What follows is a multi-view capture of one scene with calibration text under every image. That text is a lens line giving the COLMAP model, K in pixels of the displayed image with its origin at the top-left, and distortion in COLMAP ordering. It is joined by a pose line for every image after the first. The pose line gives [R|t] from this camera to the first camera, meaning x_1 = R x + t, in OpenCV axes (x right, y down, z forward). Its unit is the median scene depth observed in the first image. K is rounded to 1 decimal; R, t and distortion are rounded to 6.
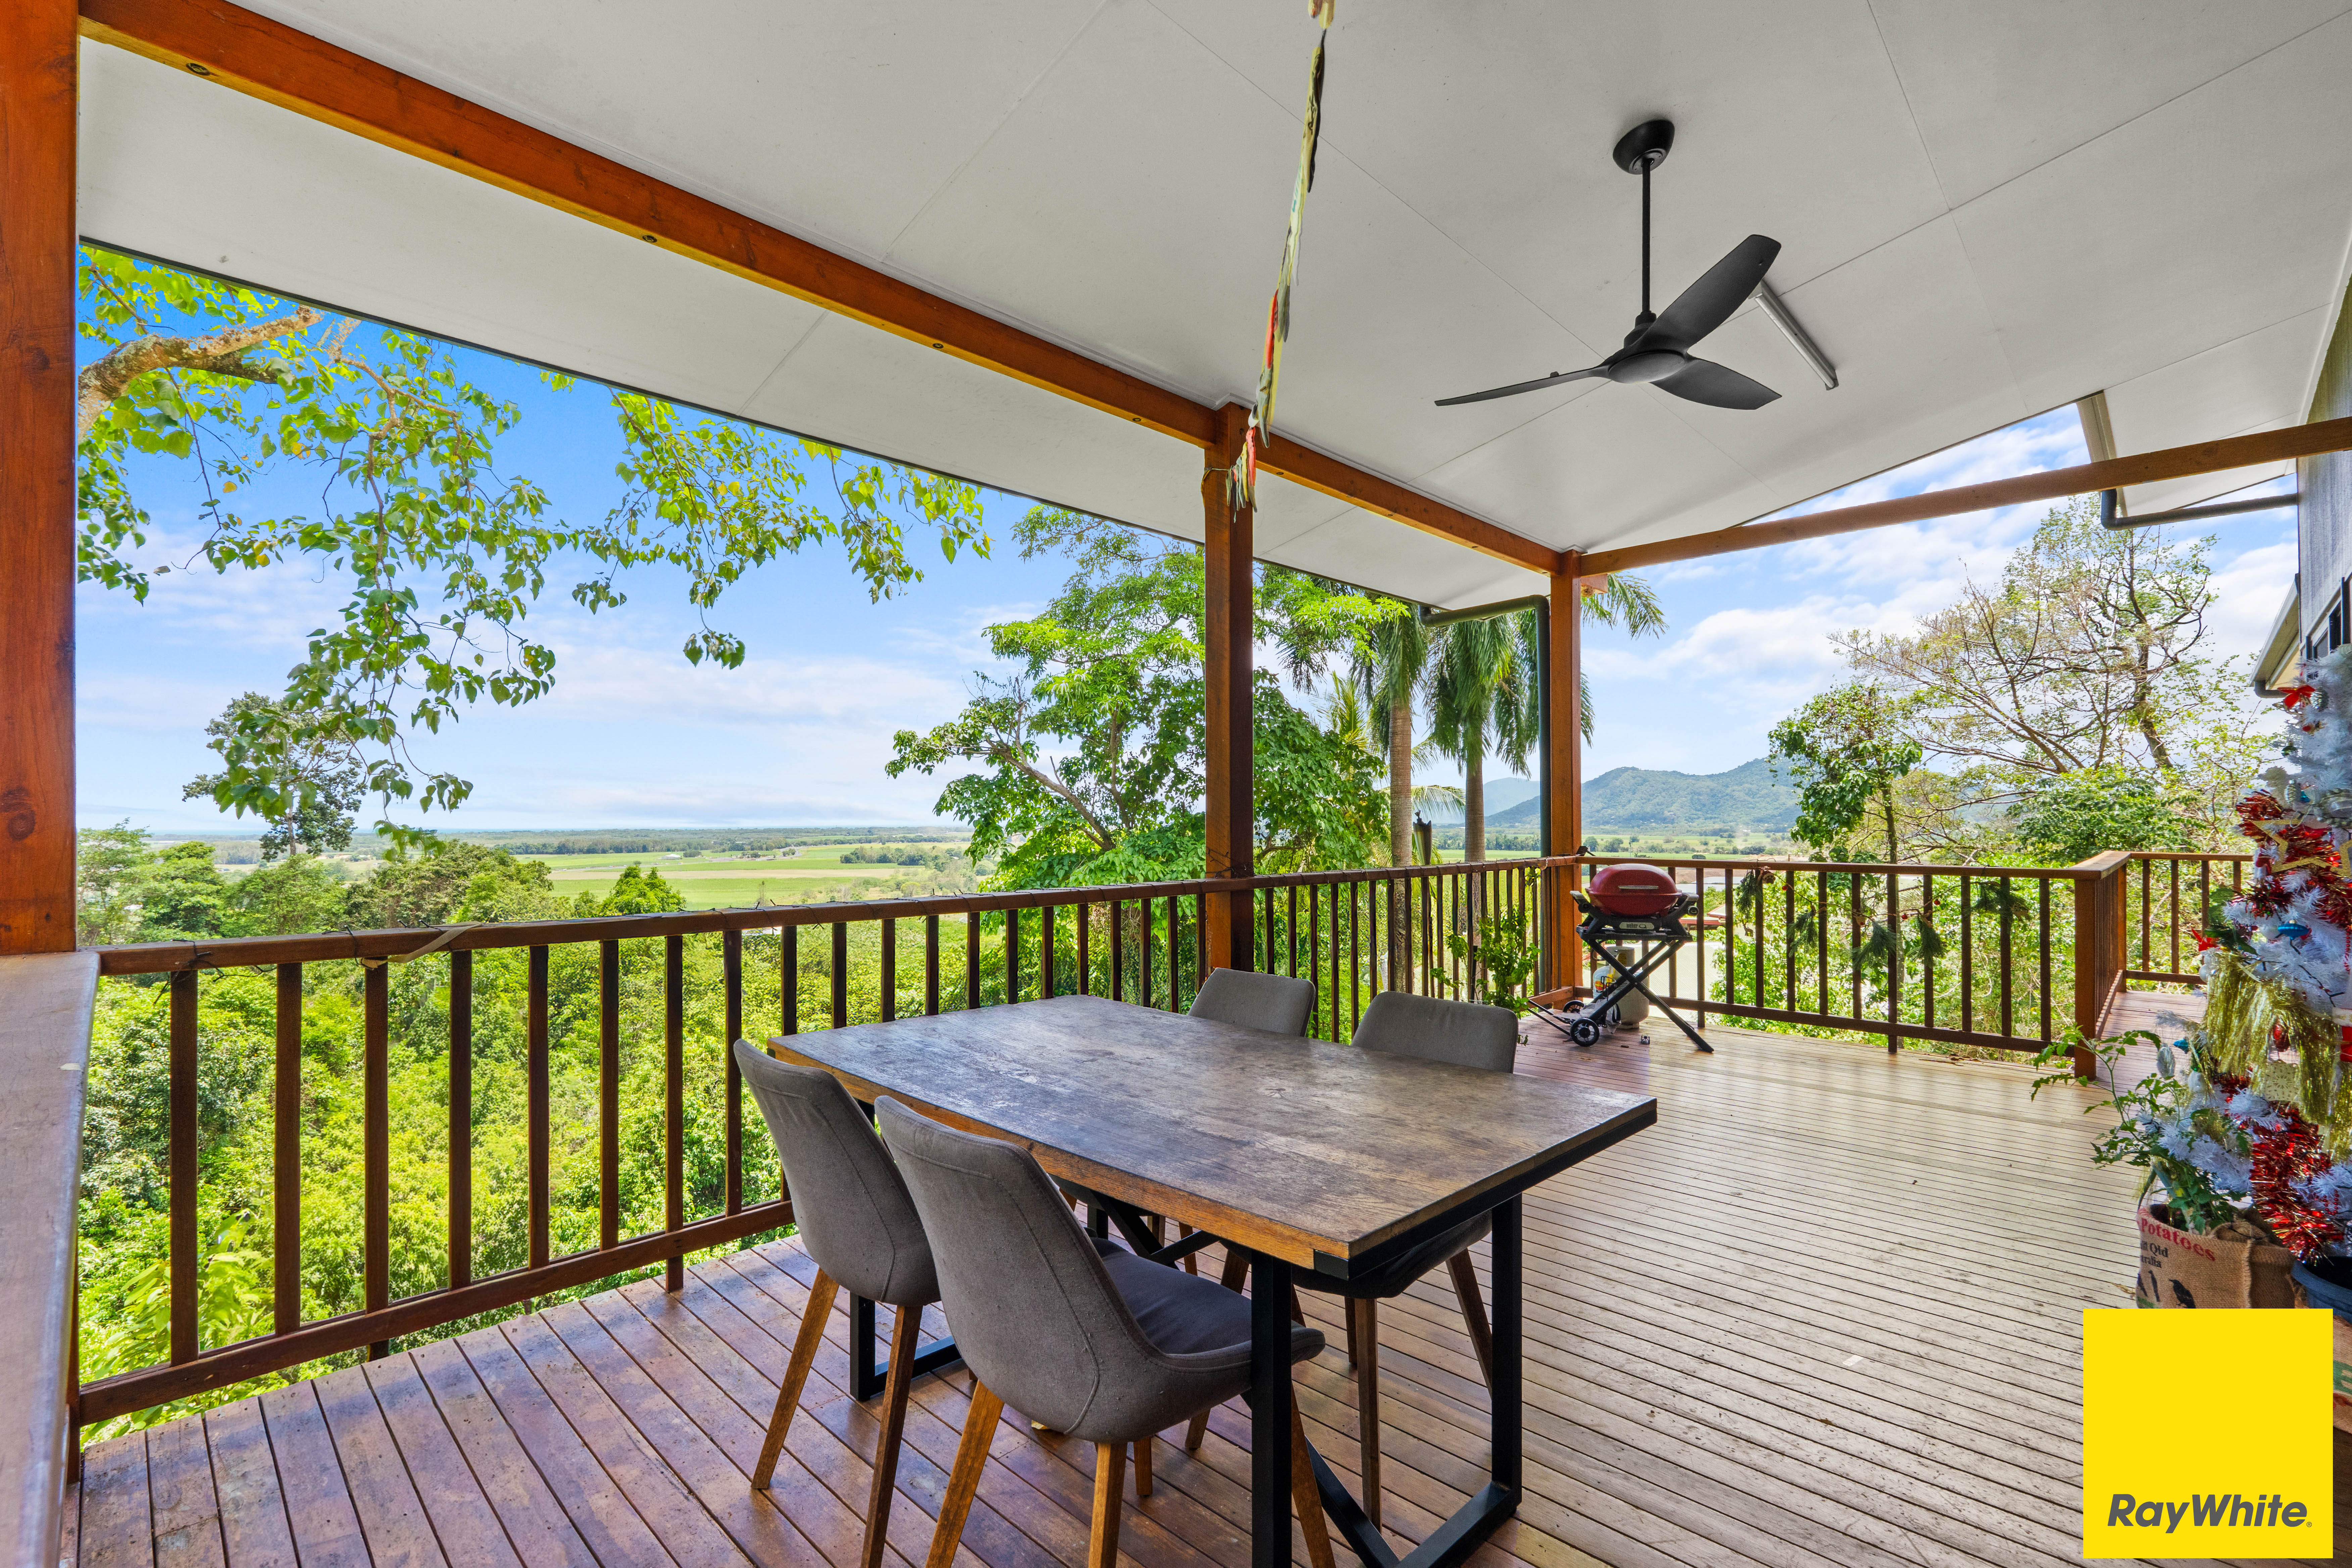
lens RADIAL K [[1041.6, 0, 1176.0], [0, 1041.6, 784.0], [0, 0, 1]] dist [-0.015684, -0.000147]
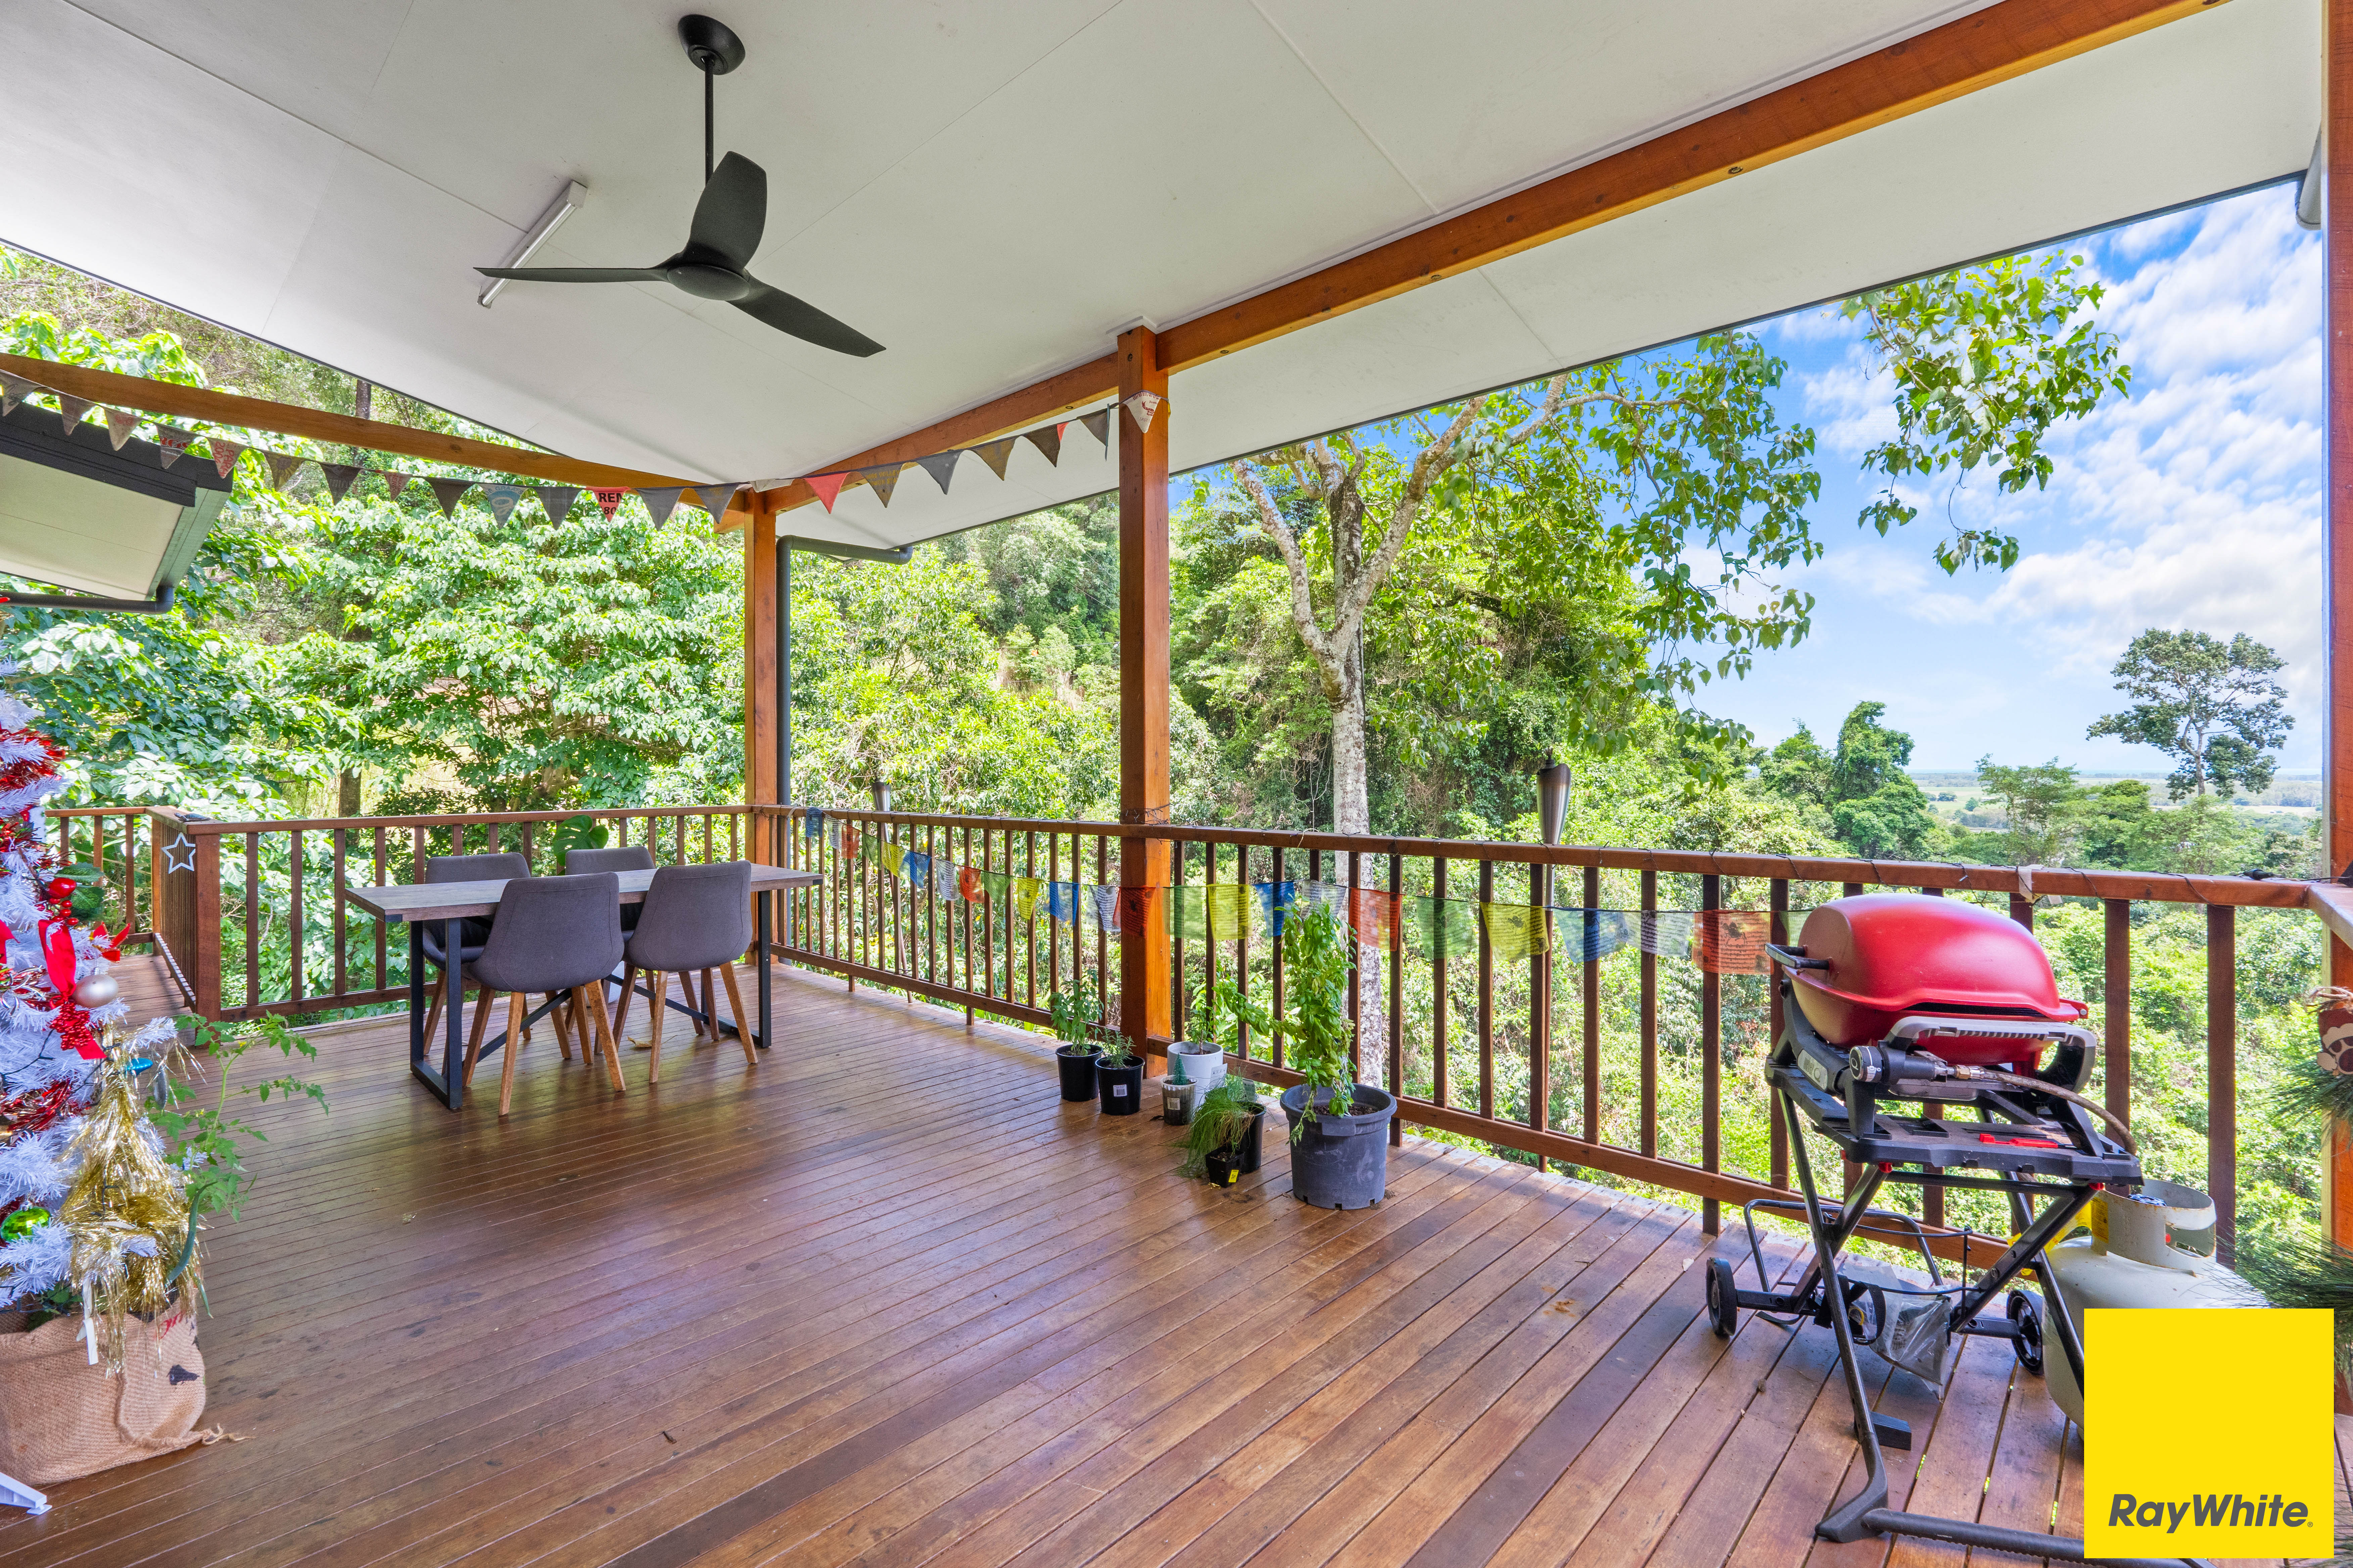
lens RADIAL K [[1014.9, 0, 1176.5], [0, 1014.9, 784.0], [0, 0, 1]] dist [0.020237, -0.000051]
pose [[-0.000900, 0.025554, -0.999673, 0.076354], [0.034449, 0.999081, 0.025508, 0.002248], [0.999406, -0.034415, -0.001780, 0.077350]]
